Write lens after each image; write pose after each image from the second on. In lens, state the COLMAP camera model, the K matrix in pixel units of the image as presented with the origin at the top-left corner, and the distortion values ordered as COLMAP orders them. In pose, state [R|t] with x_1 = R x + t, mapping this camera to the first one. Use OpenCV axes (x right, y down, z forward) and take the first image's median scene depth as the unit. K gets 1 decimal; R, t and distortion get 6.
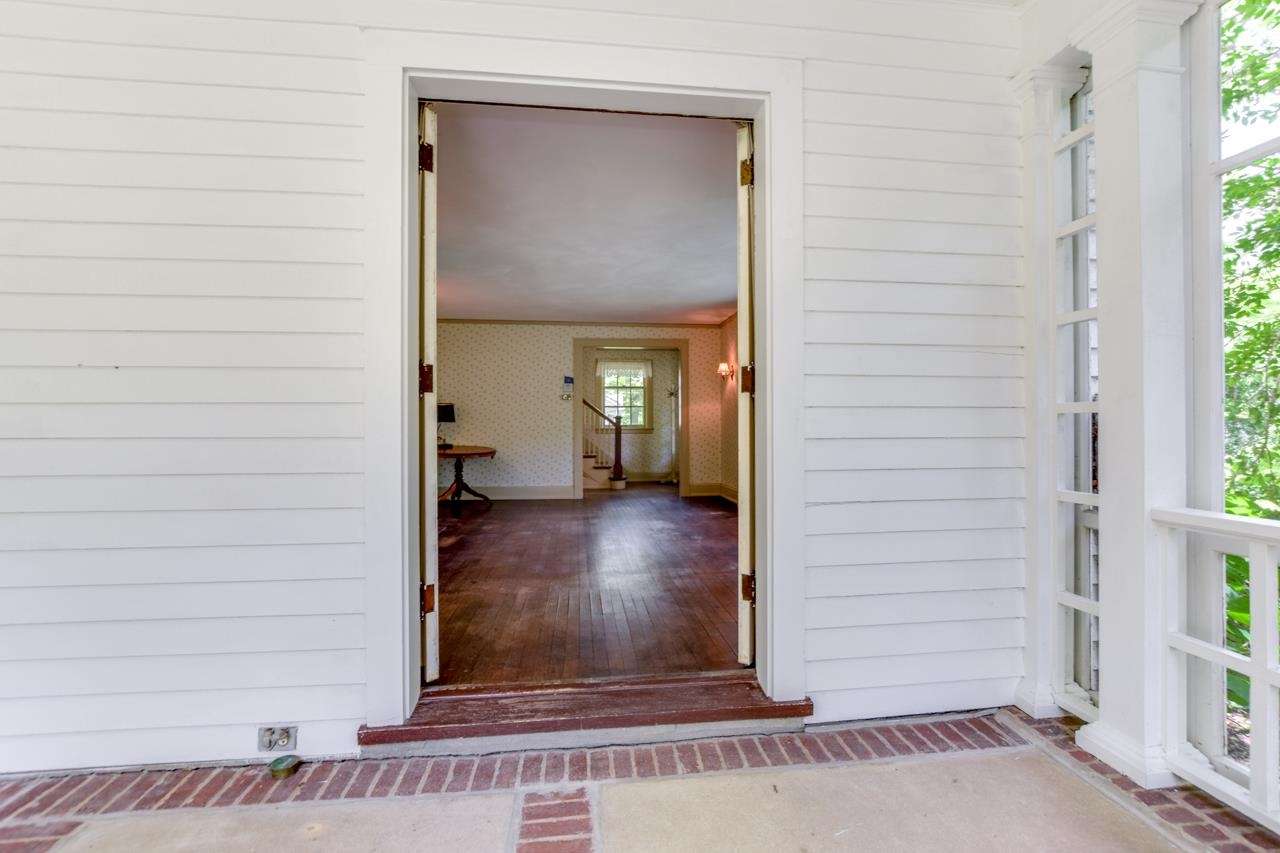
lens RADIAL K [[567.0, 0, 647.3], [0, 567.0, 430.7], [0, 0, 1]] dist [-0.026627, 0.006074]
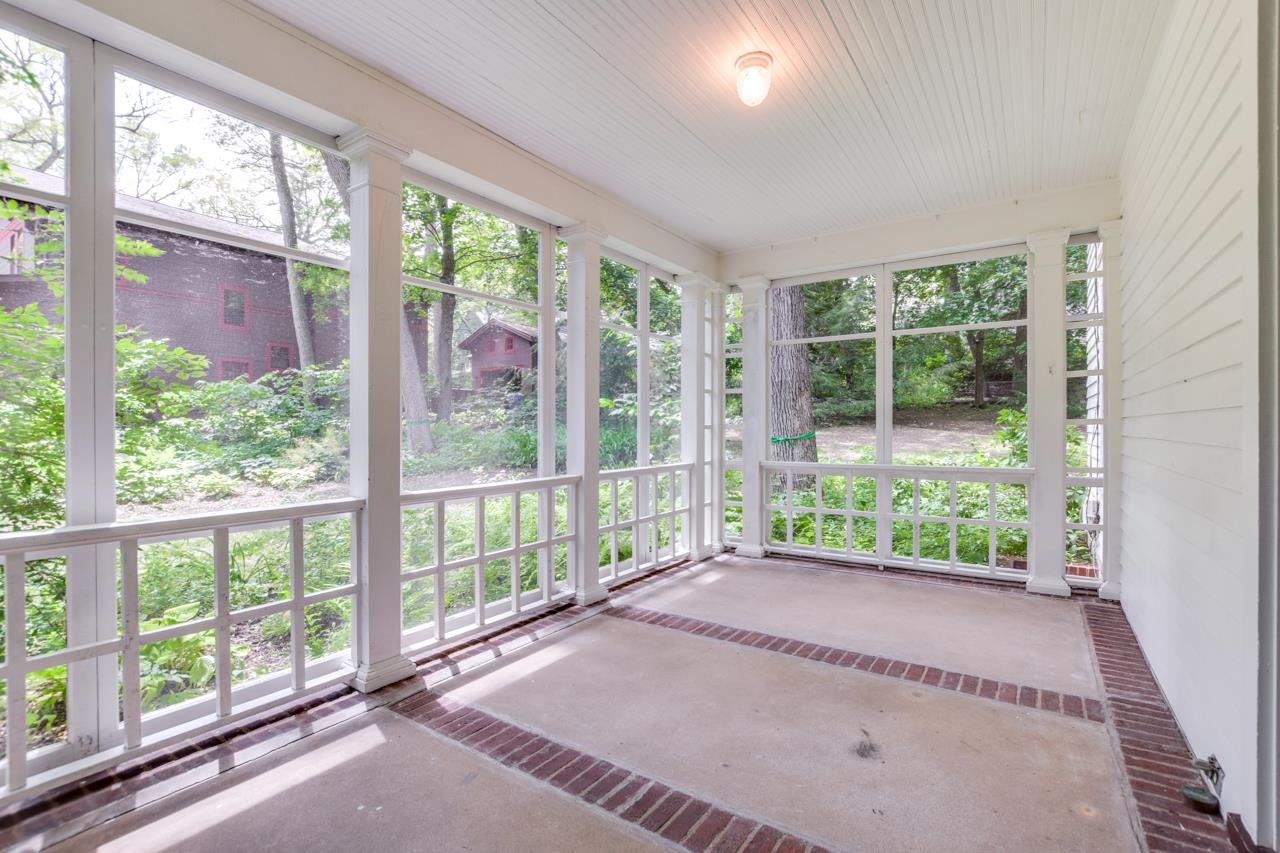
lens RADIAL K [[567.0, 0, 647.0], [0, 567.0, 429.8], [0, 0, 1]] dist [-0.026627, 0.006074]
pose [[-0.660706, 0.010251, -0.750575, 0.570934], [0.004337, 0.999942, 0.009839, -0.026609], [0.750632, 0.003246, -0.660712, 0.805515]]
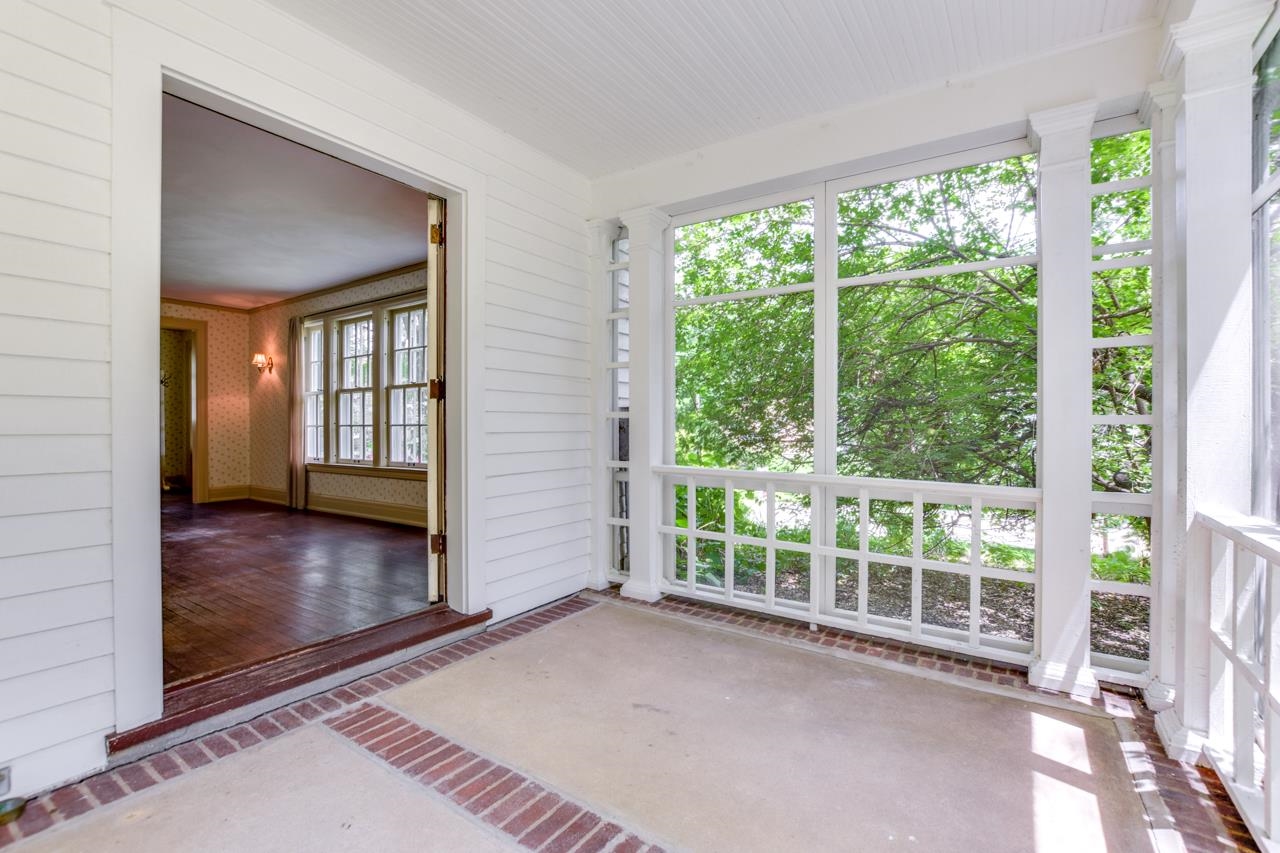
lens RADIAL K [[567.0, 0, 645.3], [0, 567.0, 430.6], [0, 0, 1]] dist [-0.026627, 0.006074]
pose [[0.654348, -0.002439, 0.756189, -0.567649], [-0.002122, 0.999985, 0.005061, -0.000162], [-0.756190, -0.004916, 0.654333, -0.283652]]
